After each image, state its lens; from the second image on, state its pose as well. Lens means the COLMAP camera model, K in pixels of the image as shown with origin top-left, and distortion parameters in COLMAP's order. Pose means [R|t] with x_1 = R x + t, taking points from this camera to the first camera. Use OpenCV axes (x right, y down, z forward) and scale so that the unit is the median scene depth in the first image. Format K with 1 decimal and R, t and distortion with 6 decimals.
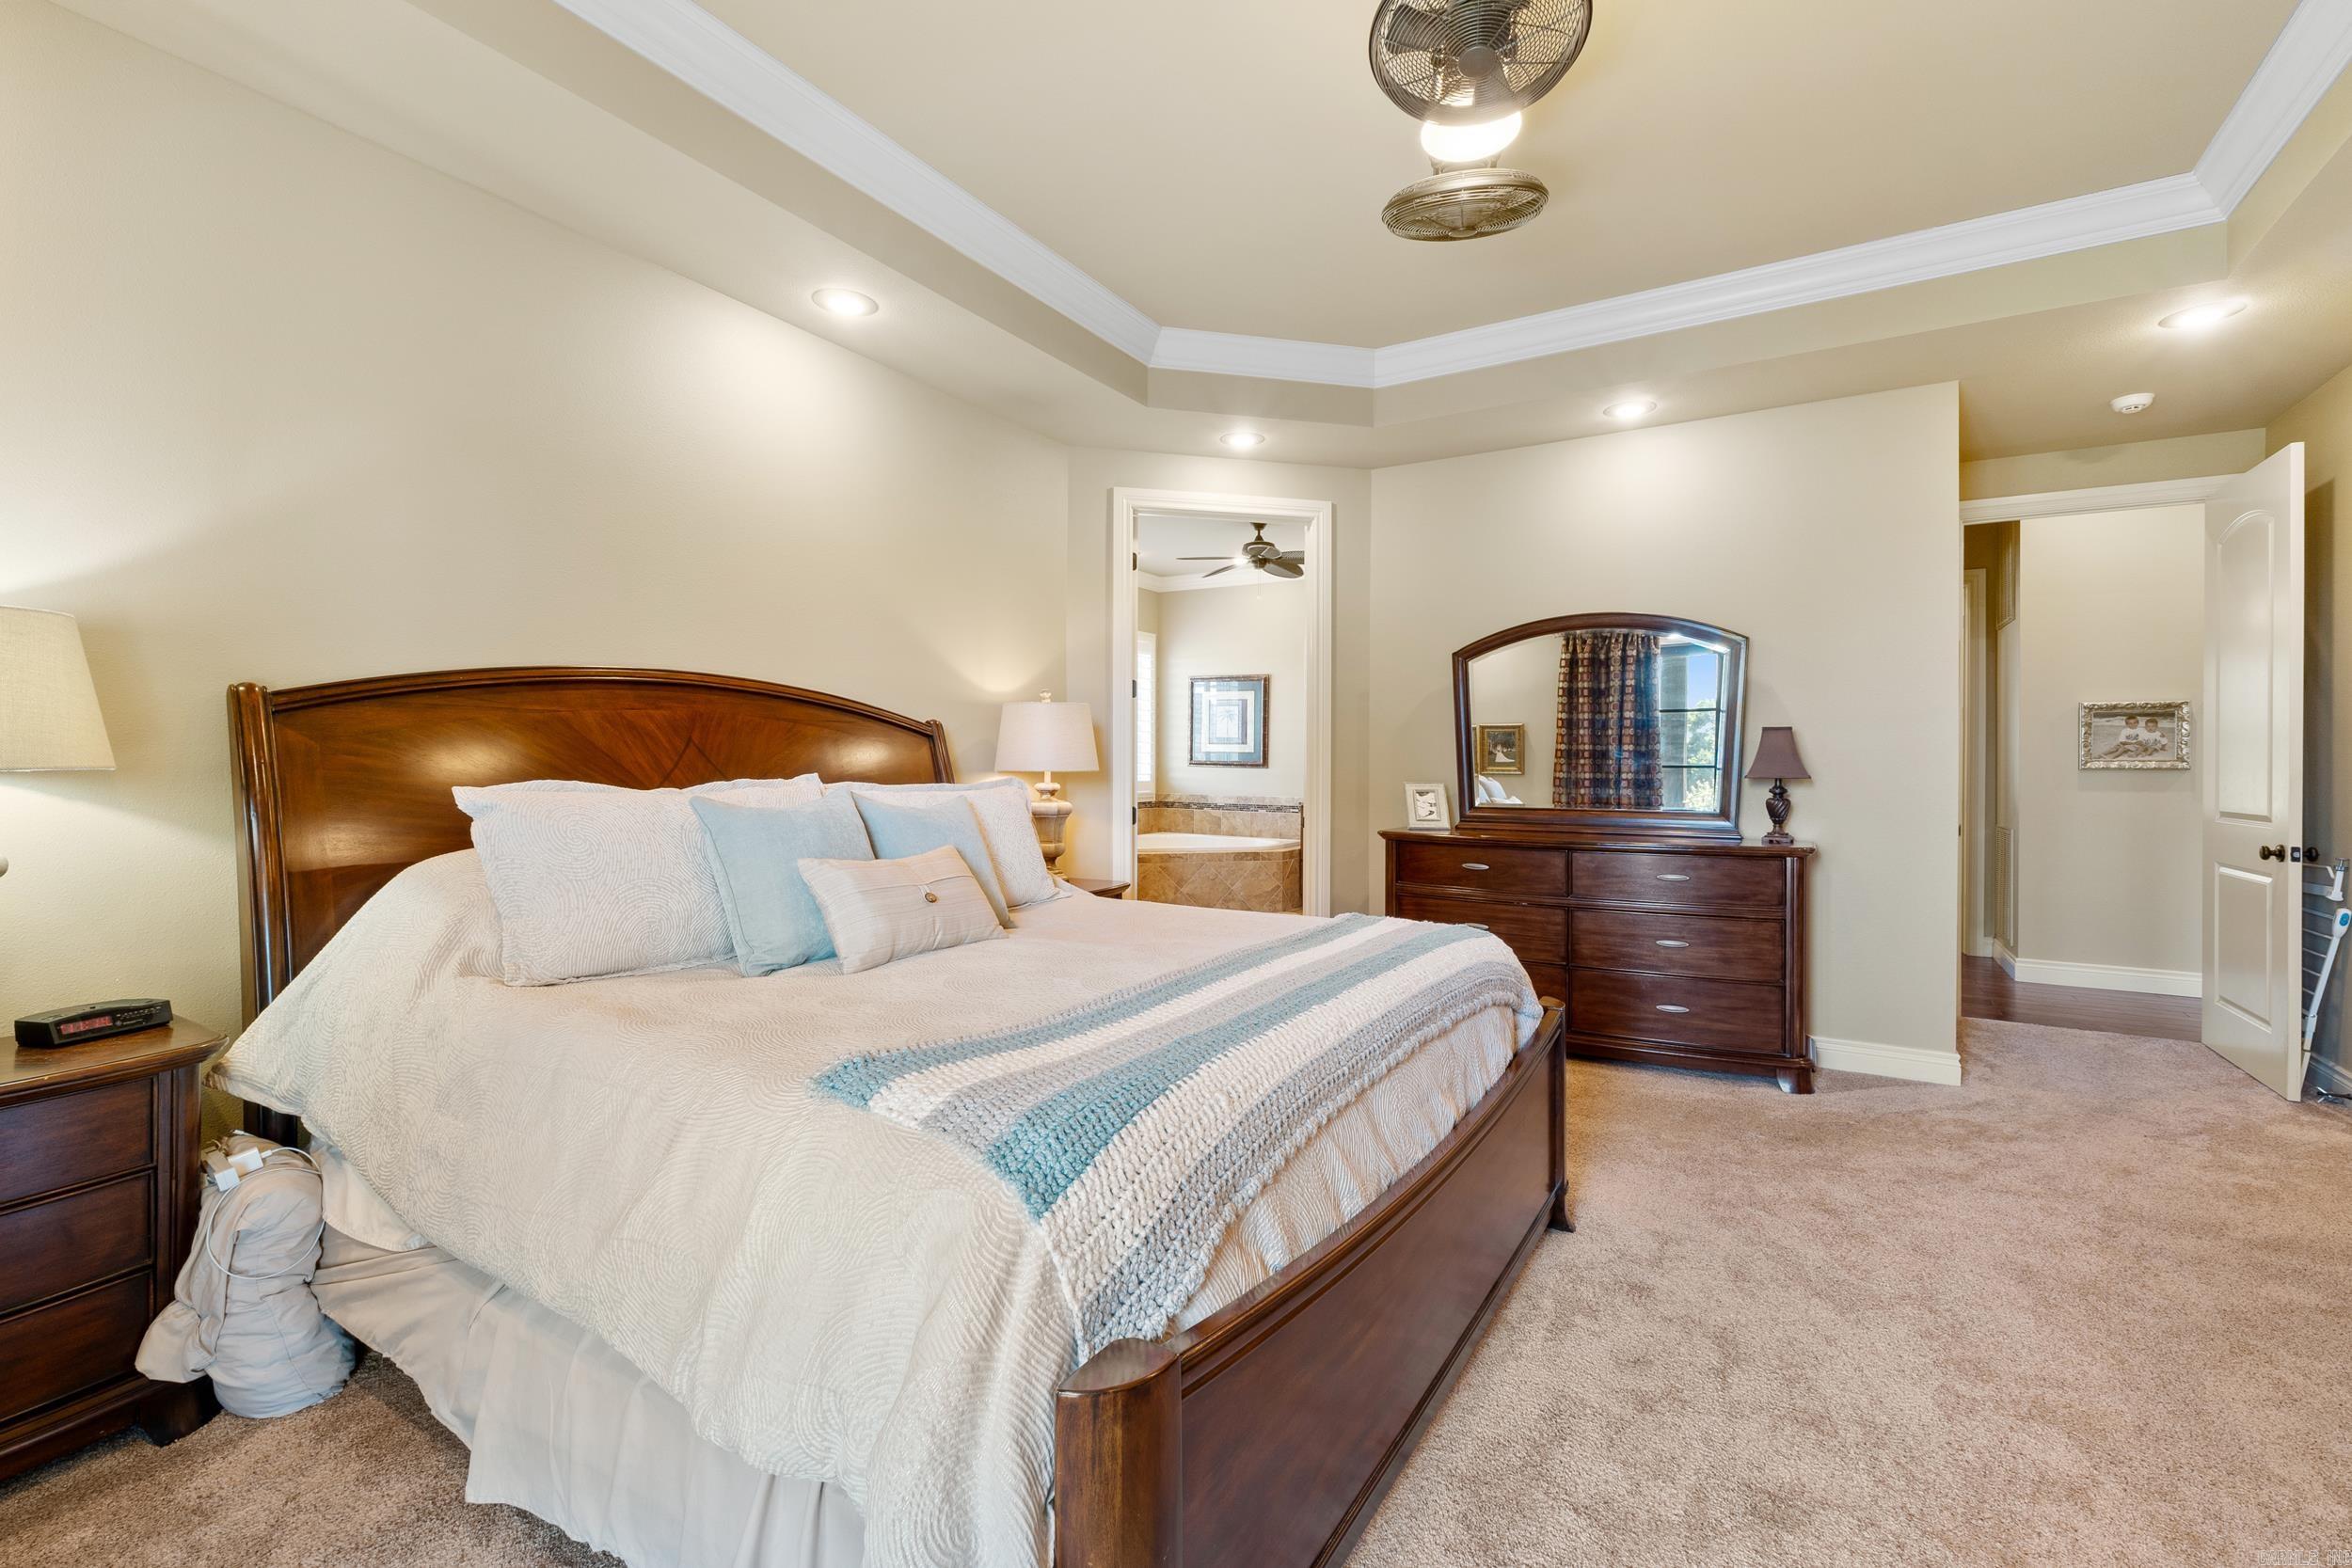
lens RADIAL K [[994.6, 0, 1178.0], [0, 994.6, 774.5], [0, 0, 1]] dist [0.003634, 0.001060]
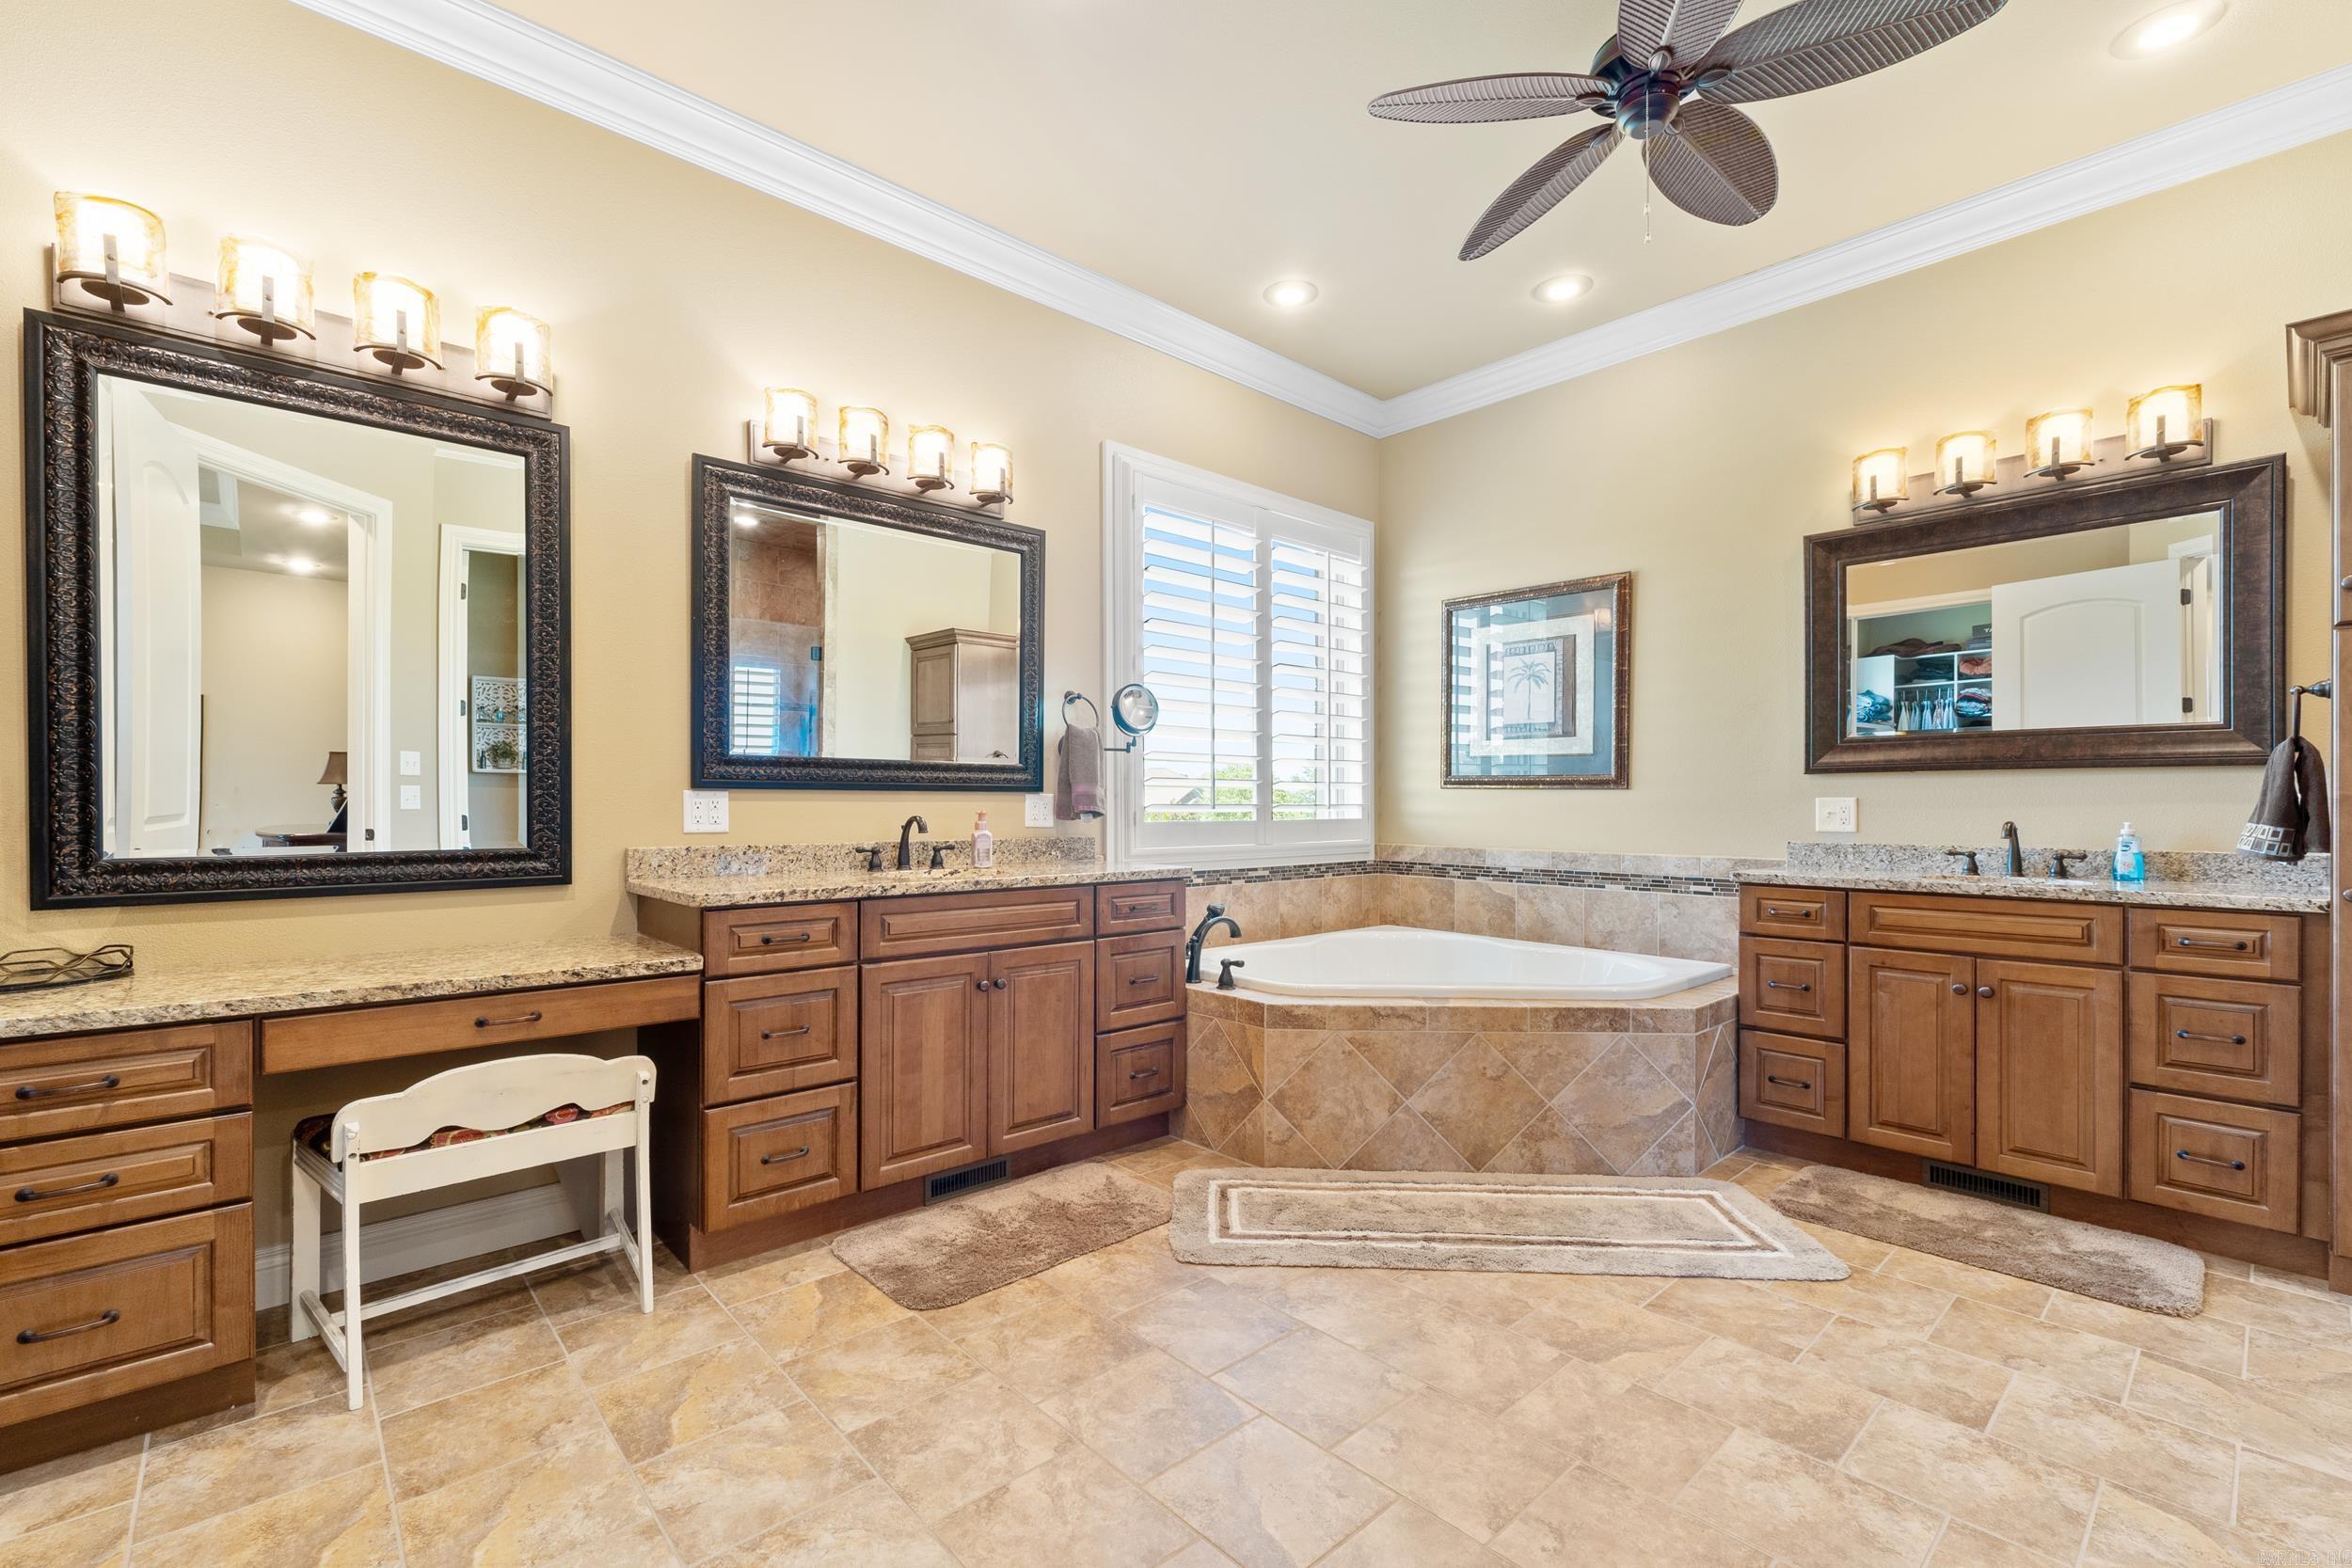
lens RADIAL K [[994.6, 0, 1178.7], [0, 994.6, 801.7], [0, 0, 1]] dist [0.003634, 0.001060]
pose [[0.961942, -0.007287, -0.273158, 0.019738], [0.004095, 0.999917, -0.012254, 0.003605], [0.273225, 0.010669, 0.961891, 0.516350]]
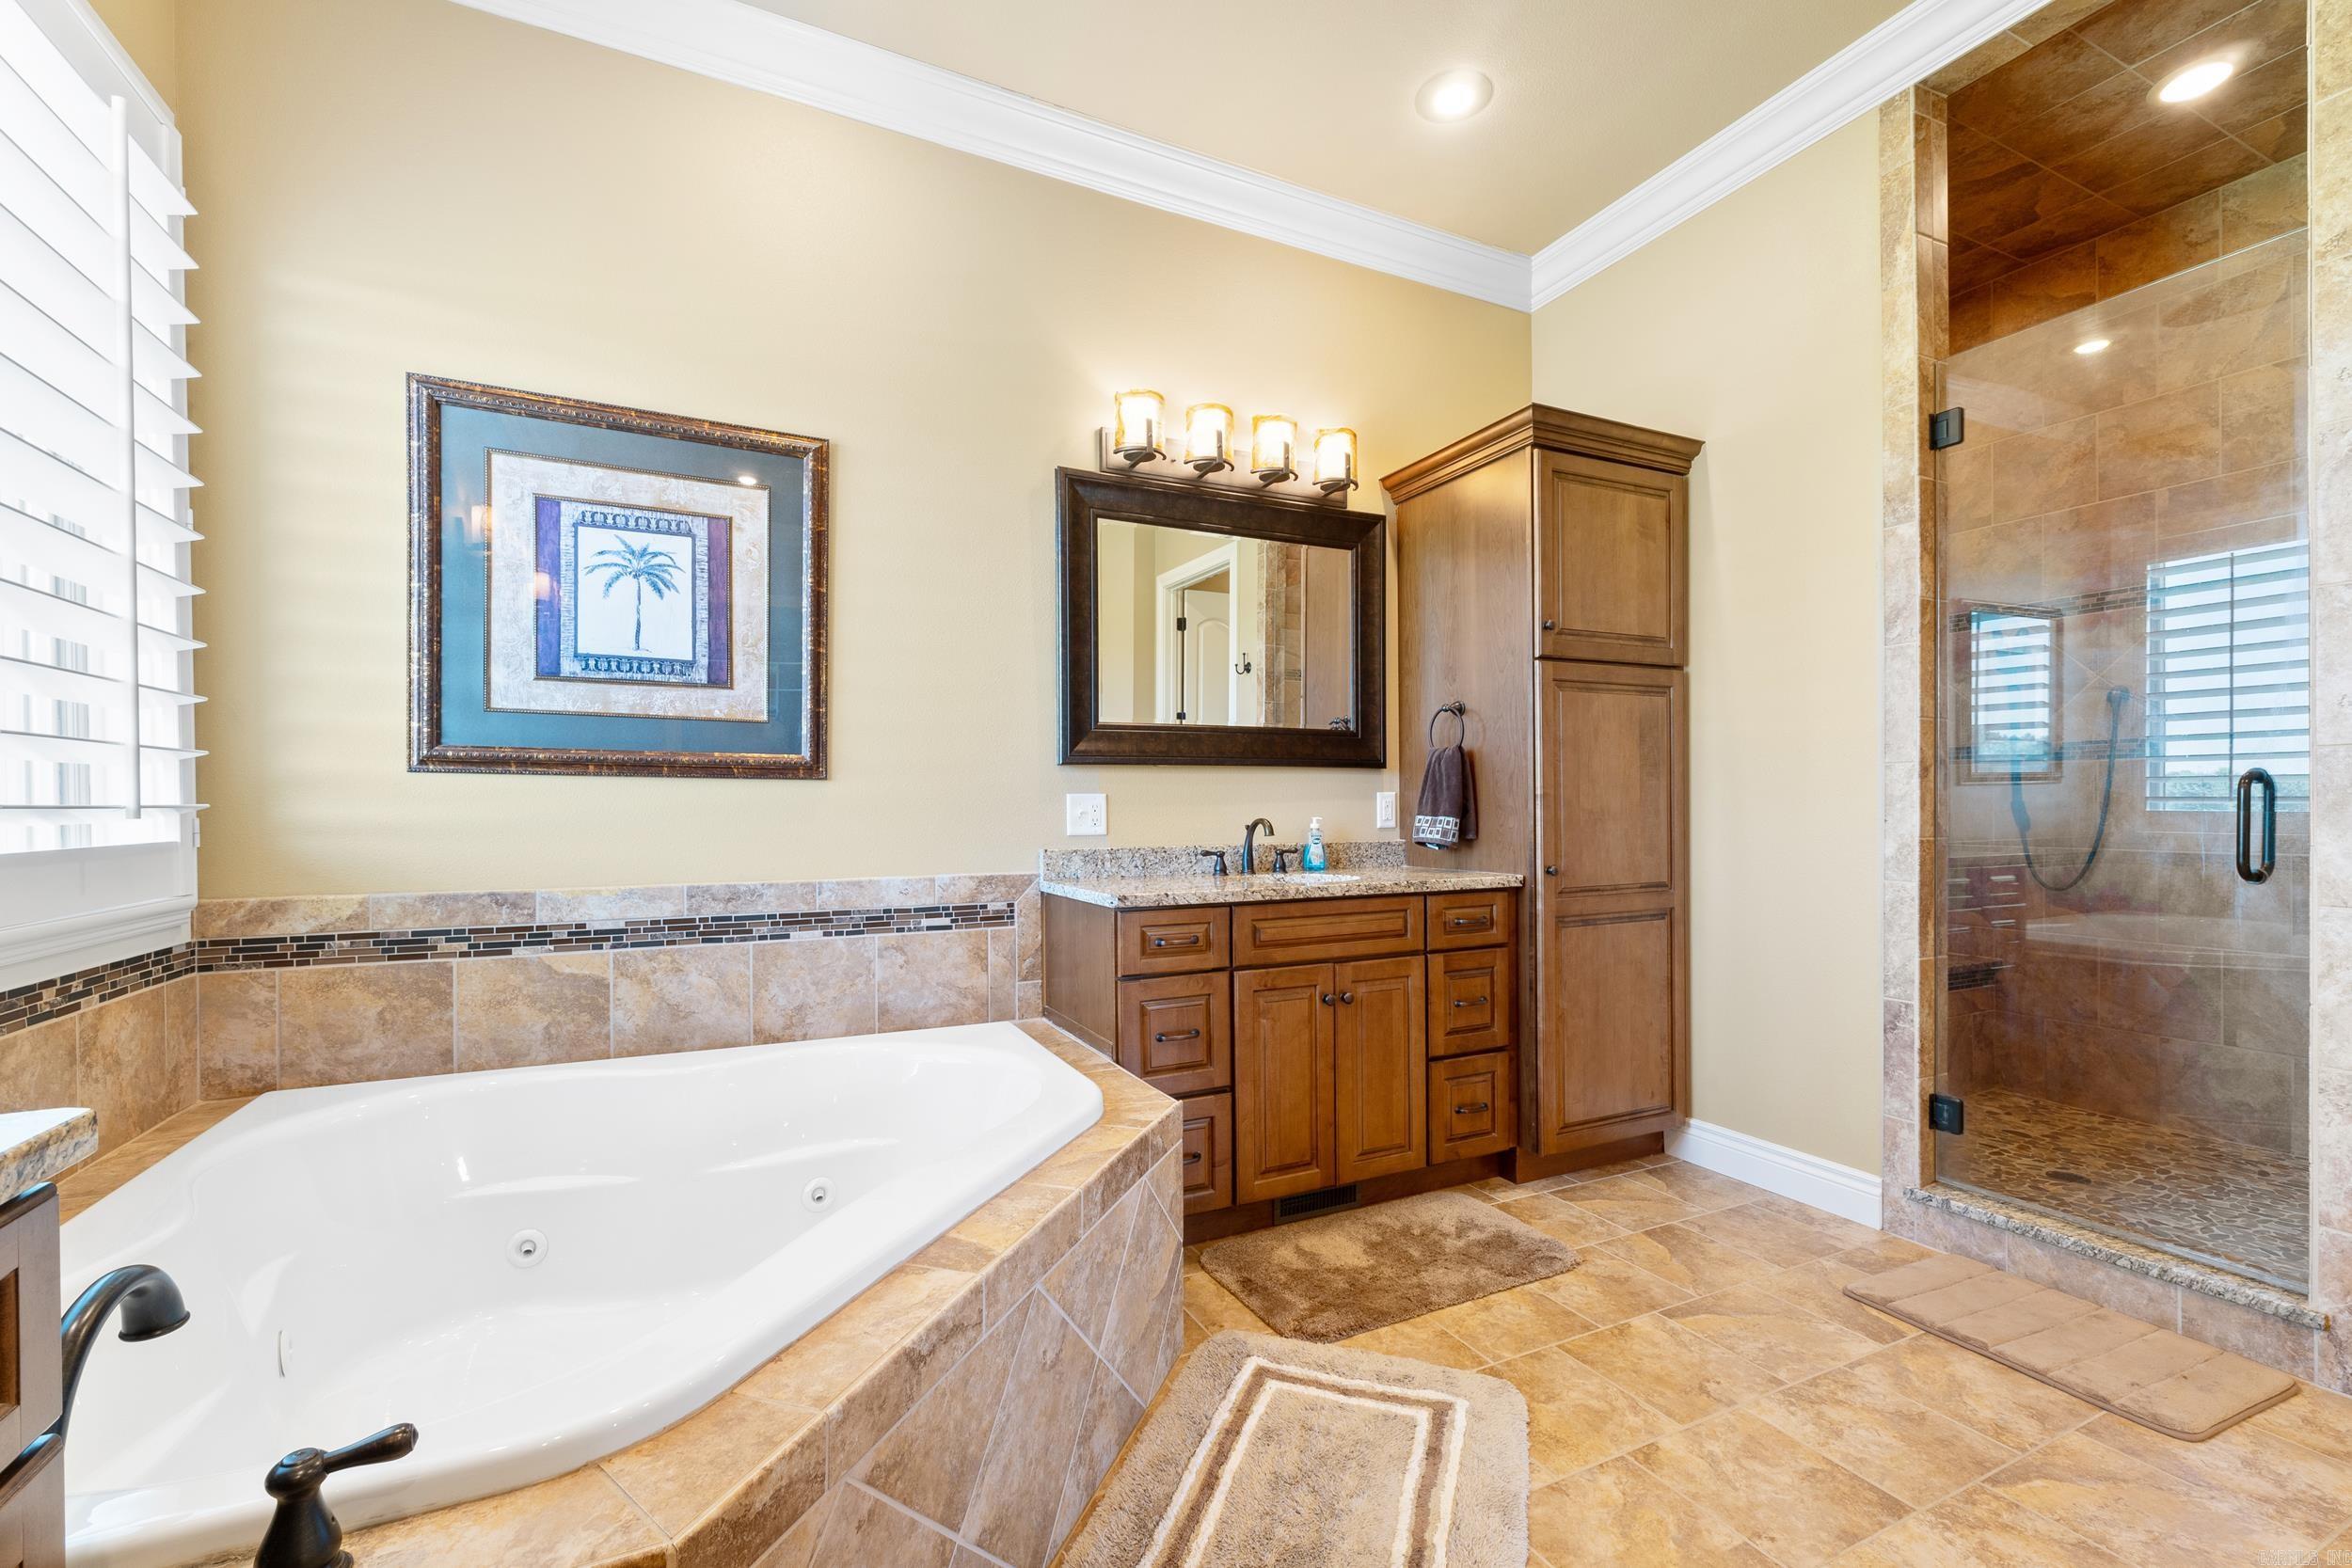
lens RADIAL K [[994.6, 0, 1177.7], [0, 994.6, 807.1], [0, 0, 1]] dist [0.003634, 0.001060]
pose [[0.537847, -0.013394, 0.842936, -0.088883], [0.015431, 0.999863, 0.006042, 0.001270], [-0.842901, 0.009758, 0.537980, 0.747819]]
